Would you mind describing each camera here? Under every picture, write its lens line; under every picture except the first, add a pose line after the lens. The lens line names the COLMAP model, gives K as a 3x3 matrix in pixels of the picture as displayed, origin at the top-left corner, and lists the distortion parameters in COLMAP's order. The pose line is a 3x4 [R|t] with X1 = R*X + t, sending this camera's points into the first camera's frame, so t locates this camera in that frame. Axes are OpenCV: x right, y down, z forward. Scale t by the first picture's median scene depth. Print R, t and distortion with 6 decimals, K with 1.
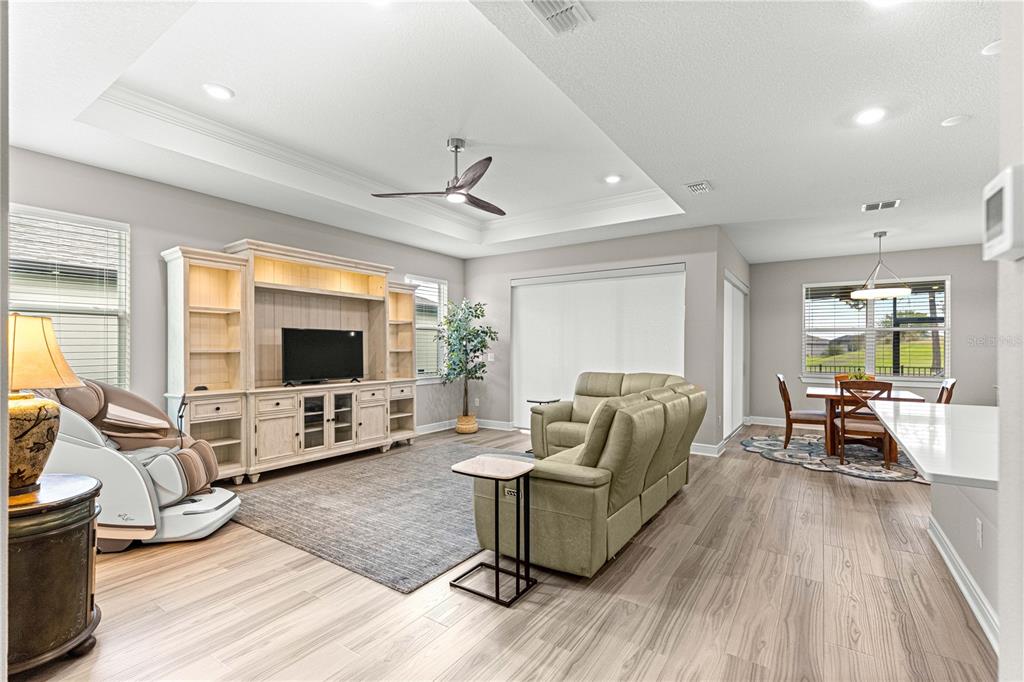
lens RADIAL K [[459.8, 0, 515.7], [0, 459.8, 345.5], [0, 0, 1]] dist [0.015909, -0.000850]
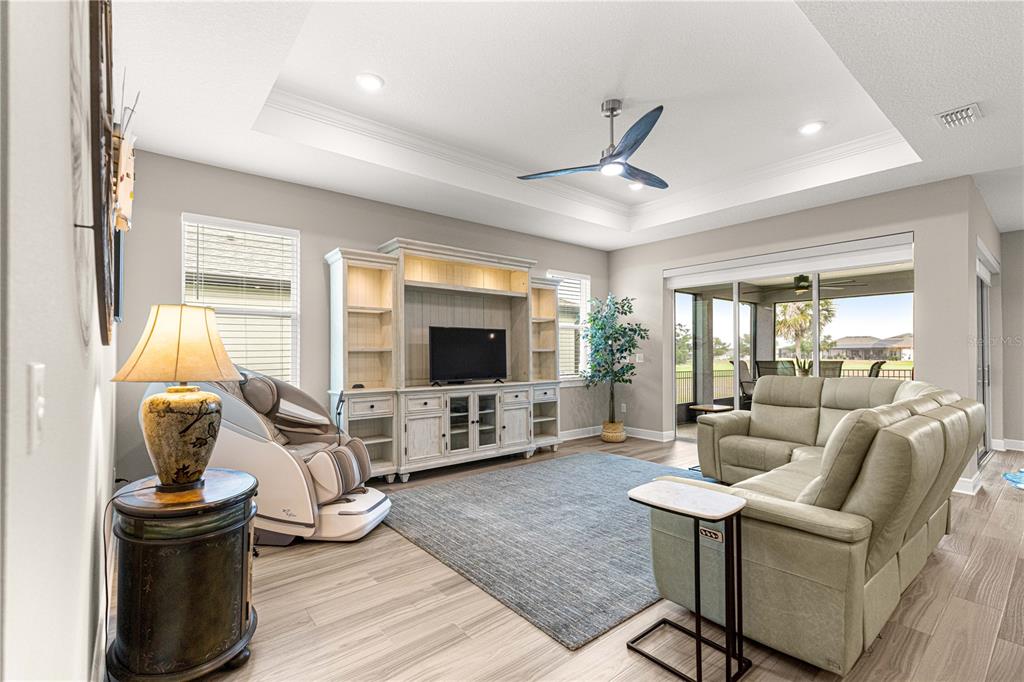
lens RADIAL K [[459.8, 0, 515.7], [0, 459.8, 345.5], [0, 0, 1]] dist [0.015909, -0.000850]
pose [[0.959904, -0.007087, -0.280239, -0.063065], [0.004771, 0.999949, -0.008947, 0.014312], [0.280288, 0.007251, 0.959888, 0.127726]]
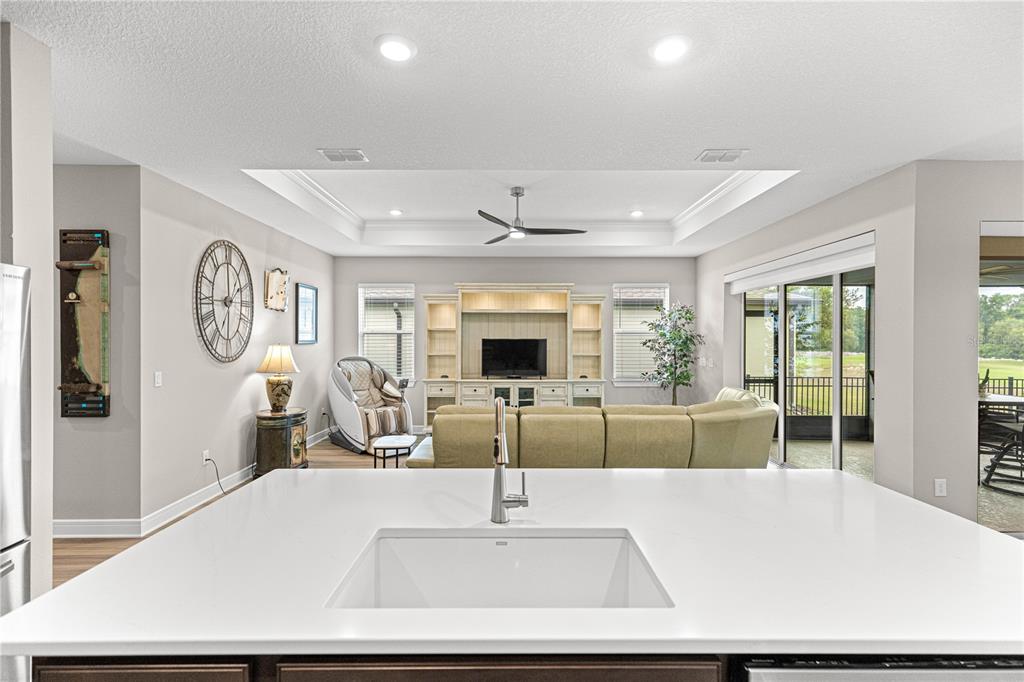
lens RADIAL K [[458.3, 0, 512.3], [0, 458.3, 328.0], [0, 0, 1]] dist [0.001719, -0.000121]
pose [[0.577727, -0.027114, -0.815779, 0.859138], [0.005536, 0.999555, -0.029302, -0.033462], [0.816211, 0.012412, 0.577621, 0.282494]]
